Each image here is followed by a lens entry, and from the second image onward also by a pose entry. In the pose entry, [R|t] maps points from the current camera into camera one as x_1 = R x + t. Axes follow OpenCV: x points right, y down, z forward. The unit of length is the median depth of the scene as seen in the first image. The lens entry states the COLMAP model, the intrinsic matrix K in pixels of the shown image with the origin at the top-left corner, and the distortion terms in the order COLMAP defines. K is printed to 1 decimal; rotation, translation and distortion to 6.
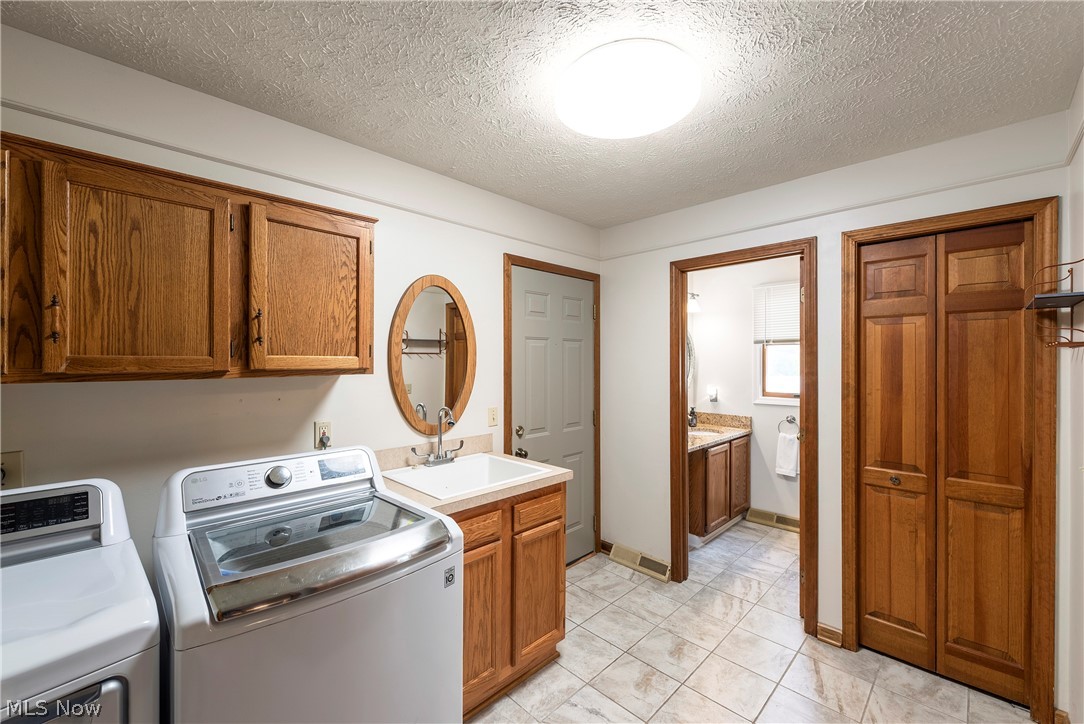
lens RADIAL K [[429.3, 0, 537.8], [0, 429.3, 362.0], [0, 0, 1]] dist [0.003095, 0.000026]
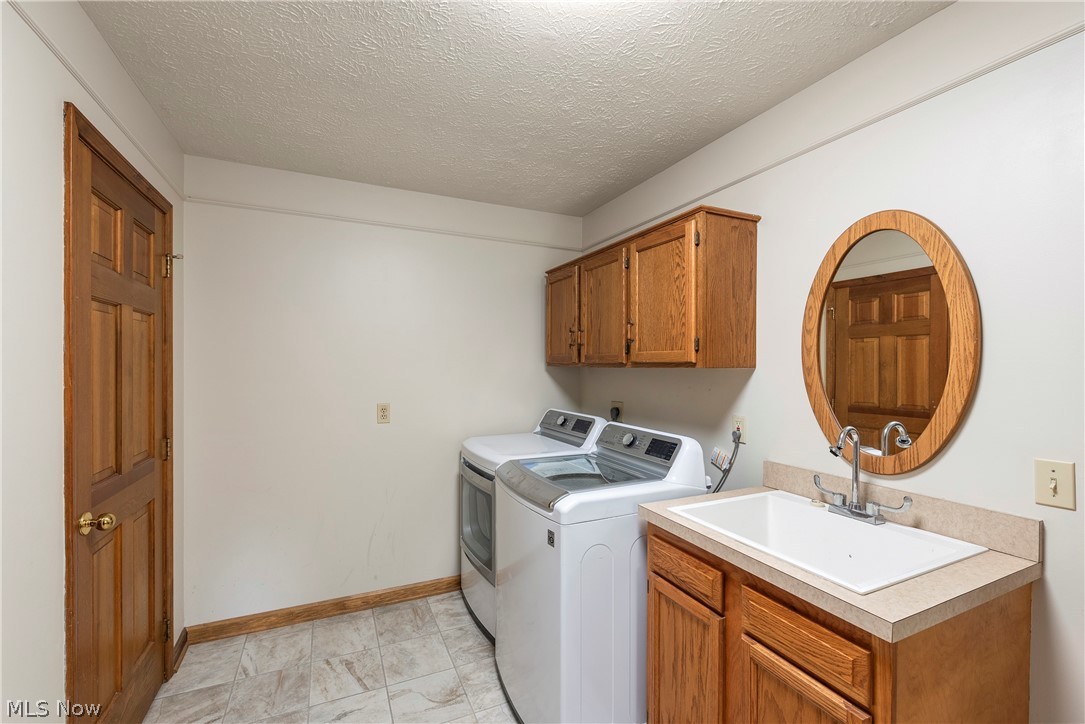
lens RADIAL K [[455.3, 0, 539.2], [0, 455.3, 363.3], [0, 0, 1]] dist [0.001562, 0.000067]
pose [[-0.332157, 0.001986, -0.943222, 0.579224], [-0.001162, 0.999996, 0.002515, 0.012766], [0.943223, 0.001931, -0.332153, 0.822950]]
